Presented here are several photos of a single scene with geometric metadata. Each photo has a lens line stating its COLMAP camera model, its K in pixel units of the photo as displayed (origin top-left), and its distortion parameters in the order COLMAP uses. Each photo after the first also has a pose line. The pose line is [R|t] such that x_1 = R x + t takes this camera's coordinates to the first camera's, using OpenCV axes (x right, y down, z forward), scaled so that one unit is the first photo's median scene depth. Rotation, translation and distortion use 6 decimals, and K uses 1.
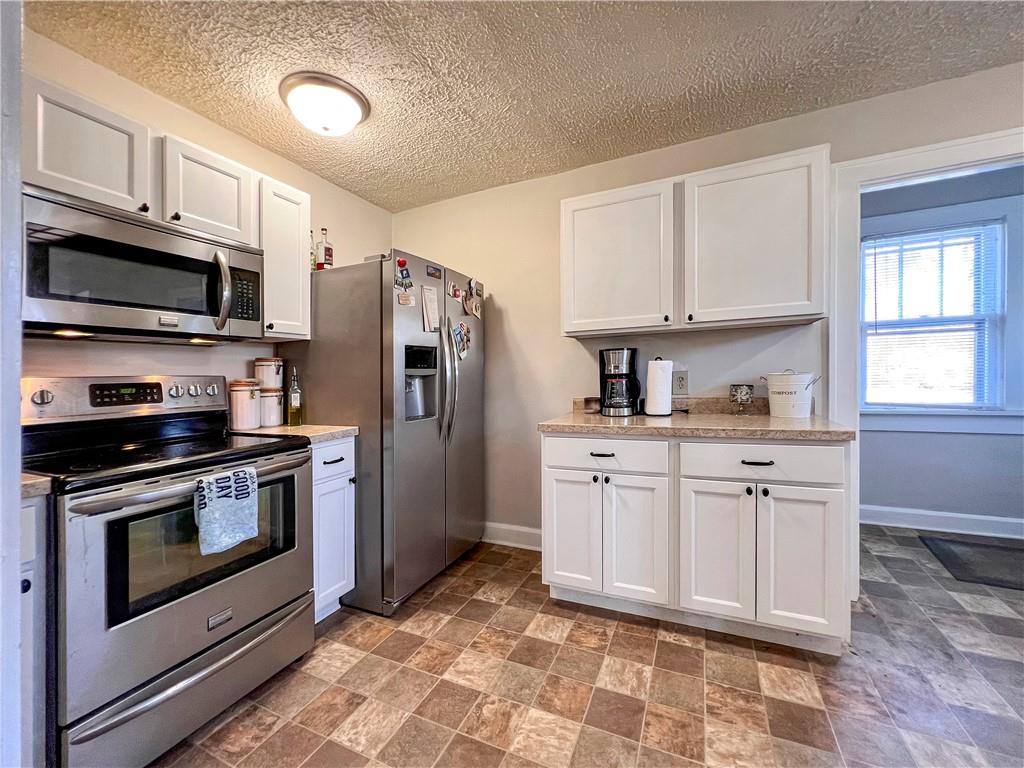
lens RADIAL K [[417.9, 0, 514.5], [0, 417.9, 360.0], [0, 0, 1]] dist [0.000016, 0.000319]
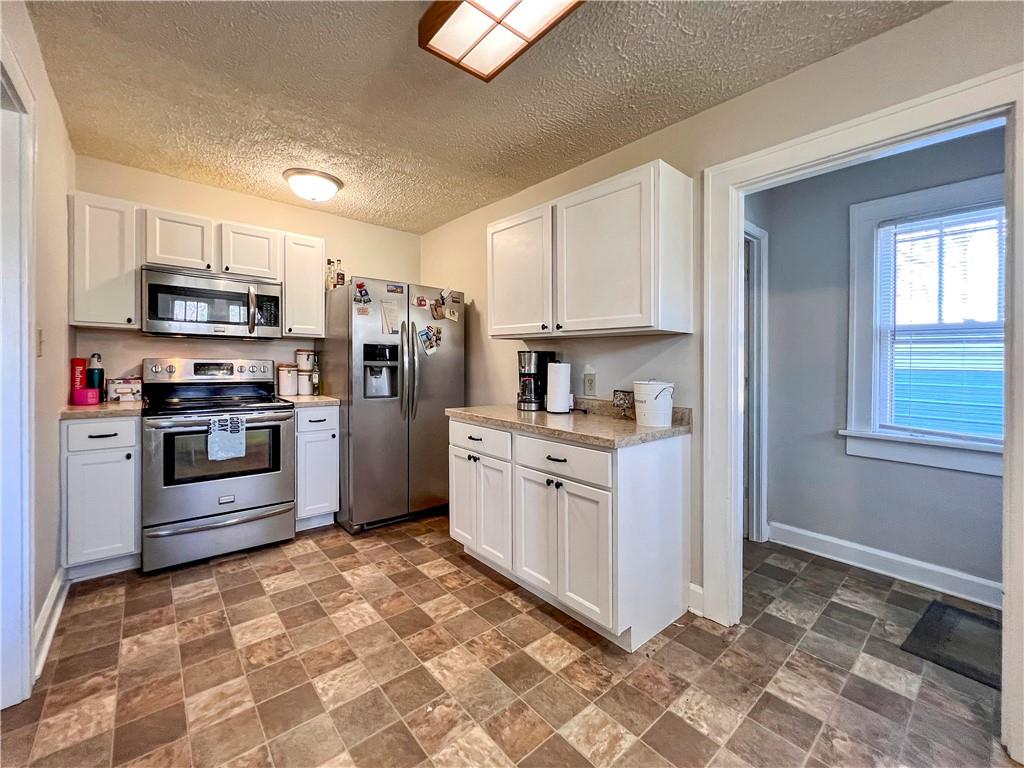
lens RADIAL K [[422.6, 0, 504.4], [0, 422.6, 352.7], [0, 0, 1]] dist [0.000042, -0.000118]
pose [[0.906139, 0.036831, -0.421373, 0.809257], [-0.030168, 0.999292, 0.022471, -0.056129], [0.421902, -0.007650, 0.906609, -0.085371]]
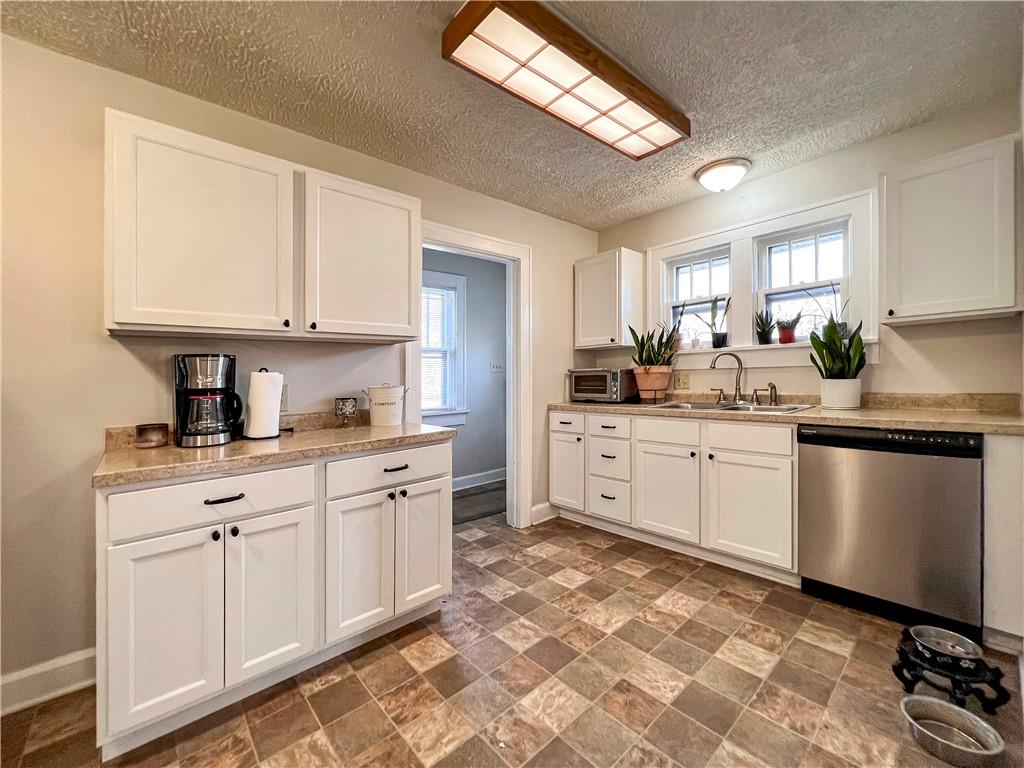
lens RADIAL K [[415.0, 0, 507.0], [0, 415.0, 374.0], [0, 0, 1]] dist [-0.000032, 0.000567]
pose [[0.409839, 0.024081, 0.911840, -0.269387], [-0.021856, 0.999624, -0.016576, 0.010052], [-0.911896, -0.013136, 0.410211, 0.272220]]
